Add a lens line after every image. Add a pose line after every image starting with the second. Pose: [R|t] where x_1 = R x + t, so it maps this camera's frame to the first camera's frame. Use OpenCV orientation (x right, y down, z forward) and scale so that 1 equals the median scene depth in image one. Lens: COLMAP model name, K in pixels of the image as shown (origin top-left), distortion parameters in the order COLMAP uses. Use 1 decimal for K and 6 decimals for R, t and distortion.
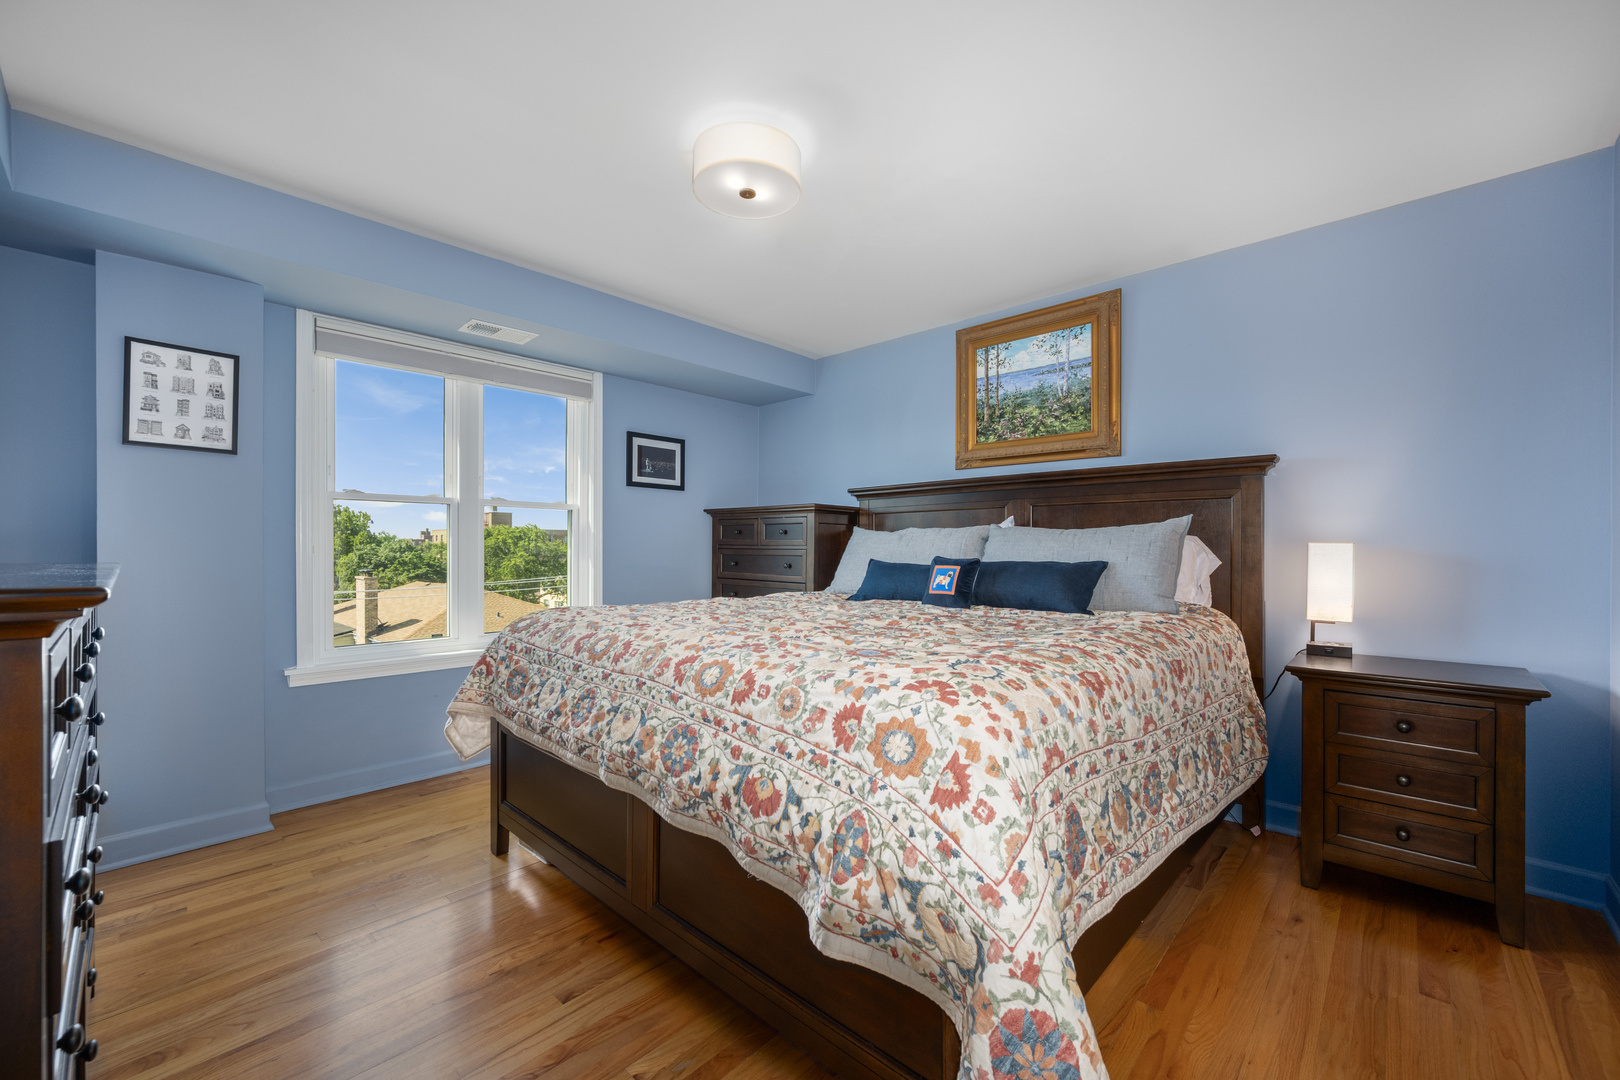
lens RADIAL K [[641.4, 0, 815.5], [0, 641.4, 546.4], [0, 0, 1]] dist [-0.001169, 0.000279]
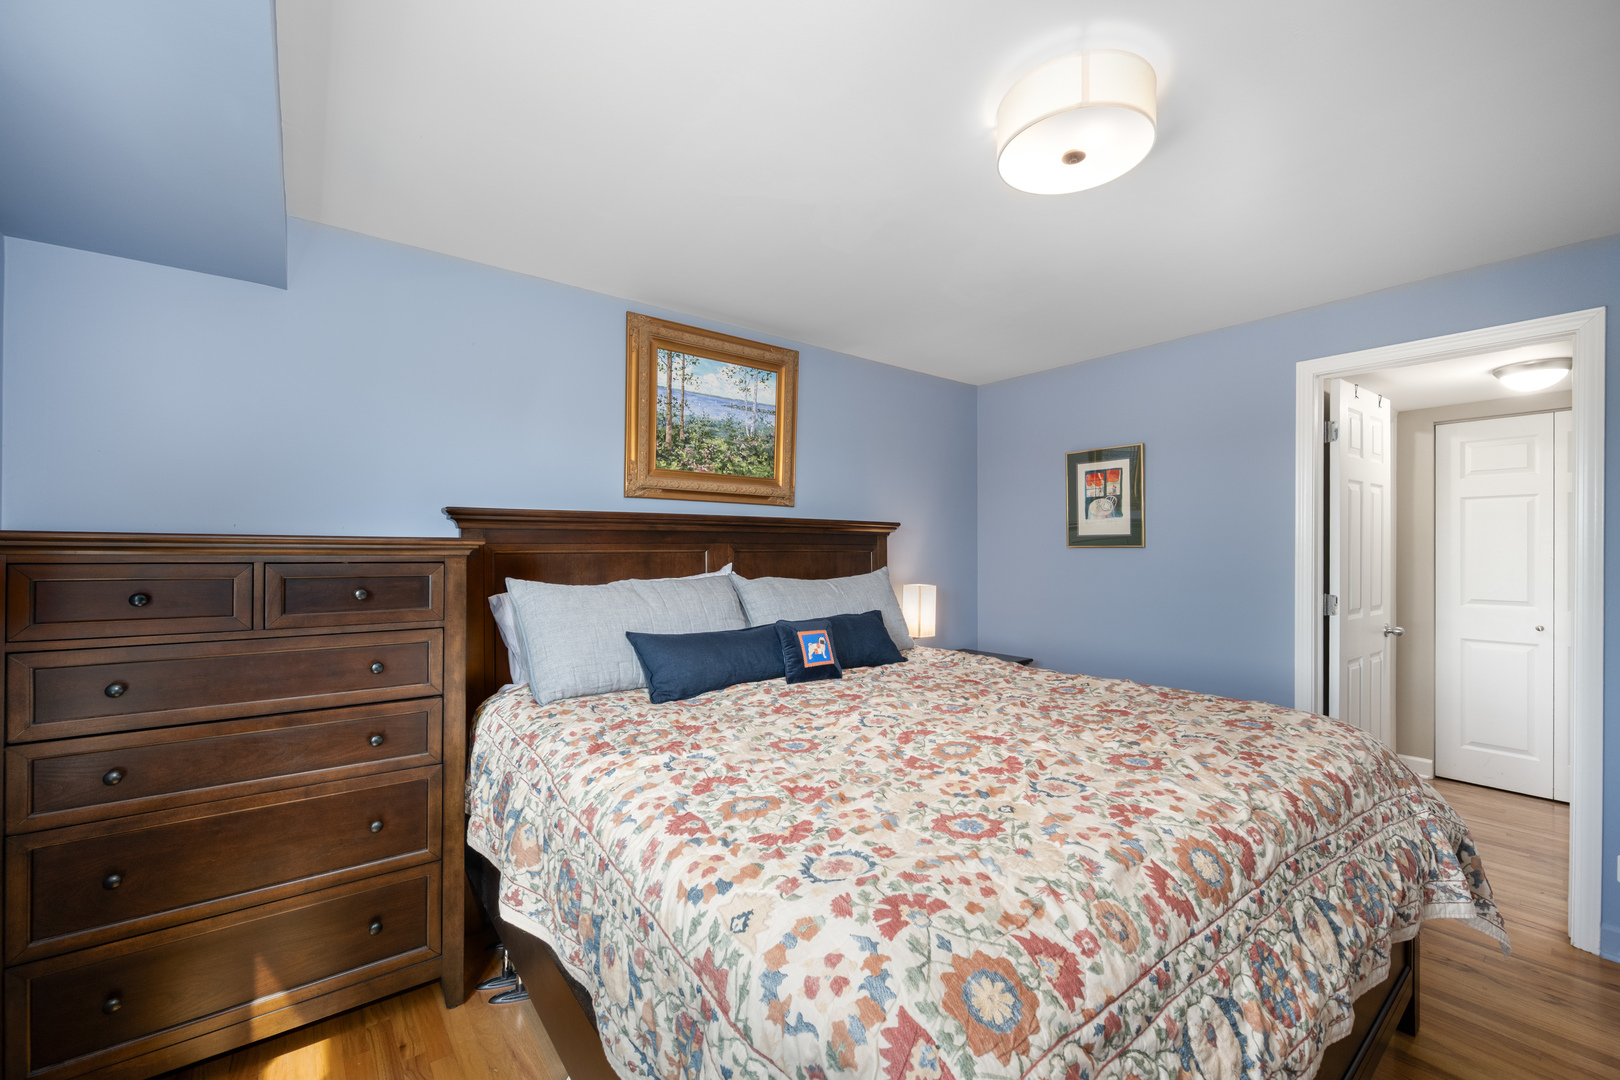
lens RADIAL K [[659.1, 0, 810.0], [0, 659.1, 540.0], [0, 0, 1]] dist [0.000749, 0.000012]
pose [[0.165153, 0.019600, 0.986073, -0.550910], [-0.001648, 0.999807, -0.019597, -0.060823], [-0.986267, 0.001612, 0.165153, 0.733431]]
